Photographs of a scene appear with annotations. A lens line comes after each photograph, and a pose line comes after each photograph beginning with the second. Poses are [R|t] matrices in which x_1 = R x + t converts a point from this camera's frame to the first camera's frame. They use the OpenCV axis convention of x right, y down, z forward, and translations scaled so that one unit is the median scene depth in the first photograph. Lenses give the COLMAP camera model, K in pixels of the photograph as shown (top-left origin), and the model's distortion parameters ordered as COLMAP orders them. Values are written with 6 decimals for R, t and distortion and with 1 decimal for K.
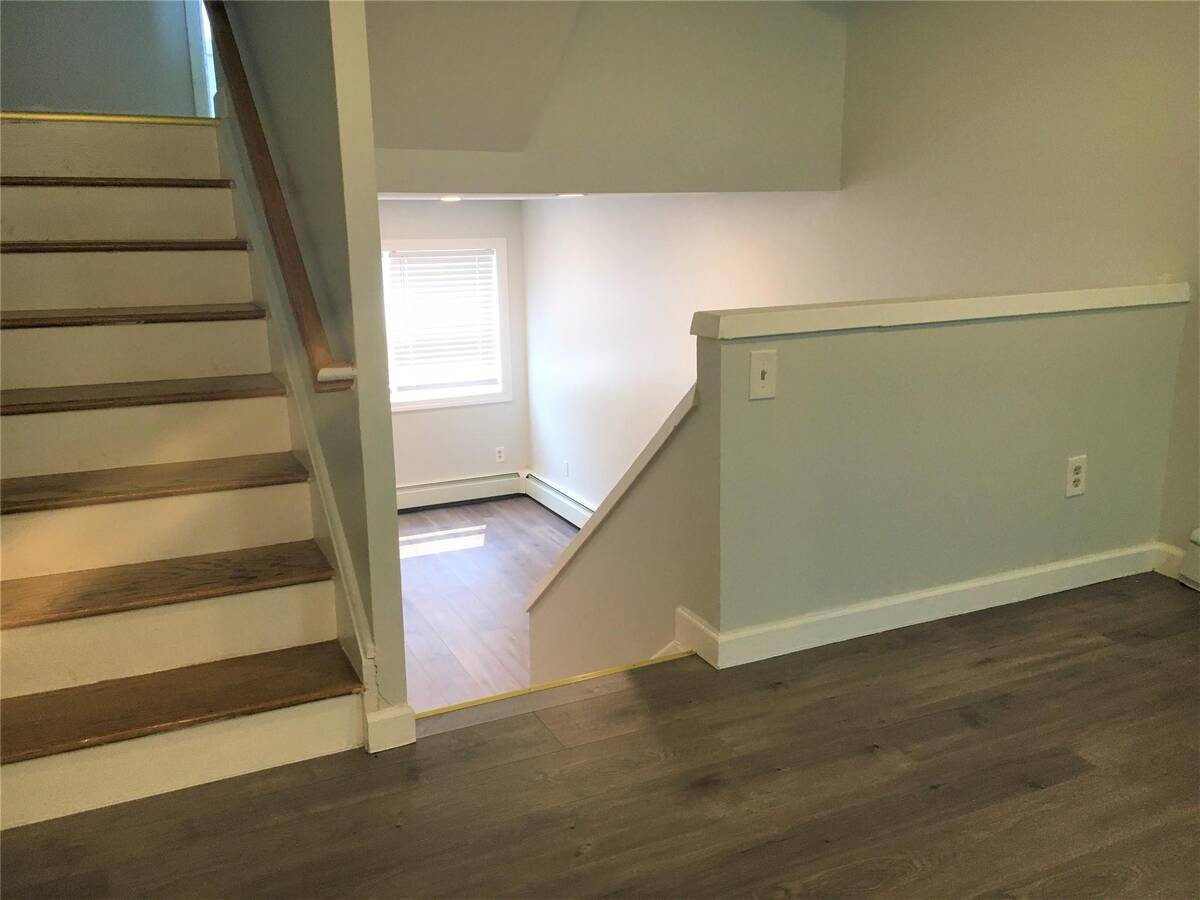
lens RADIAL K [[1018.6, 0, 598.0], [0, 1018.6, 455.9], [0, 0, 1]] dist [0.065477, -0.069623]
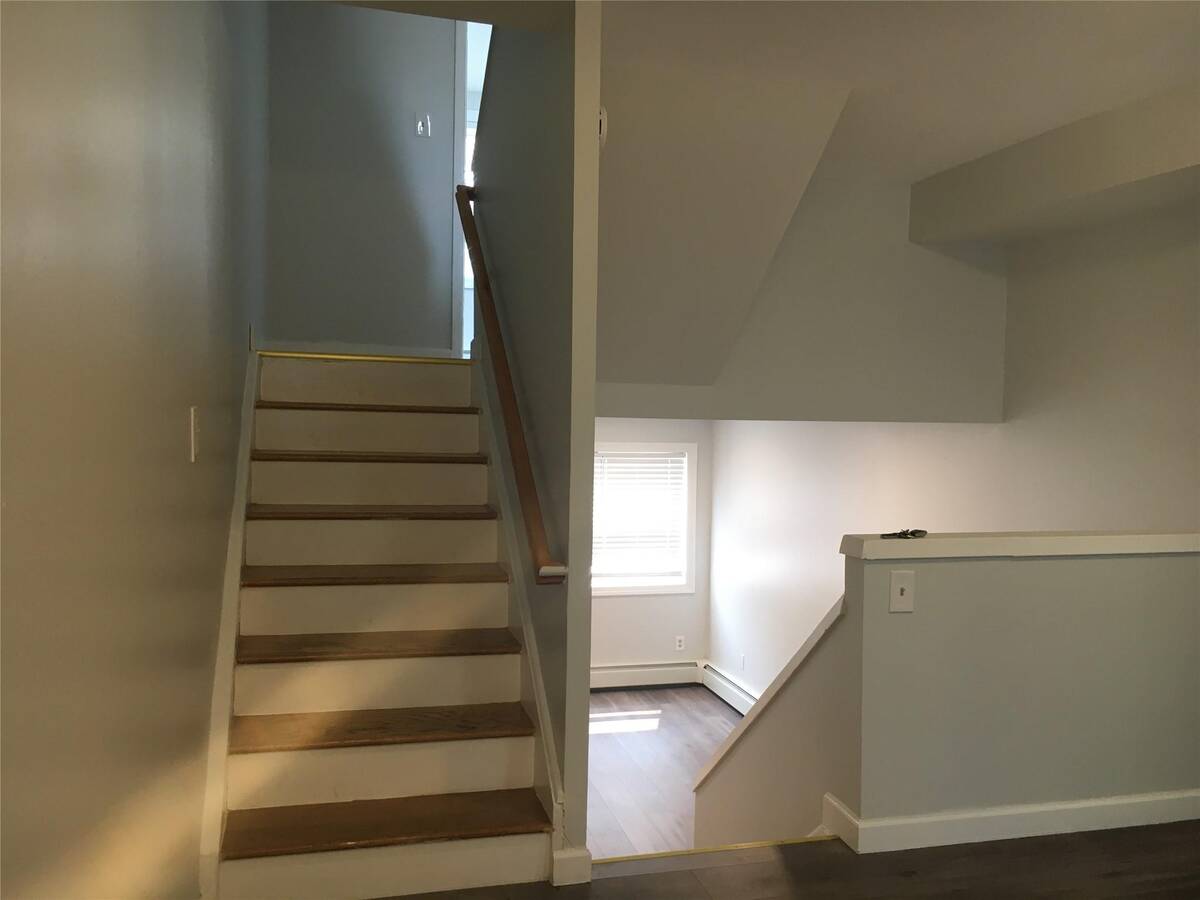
lens RADIAL K [[1018.6, 0, 598.0], [0, 1018.6, 455.9], [0, 0, 1]] dist [0.065477, -0.069623]
pose [[0.981608, 0.040305, -0.186603, 0.030523], [-0.073721, 0.981668, -0.175767, 0.000459], [0.176098, 0.186291, 0.966584, -0.222097]]
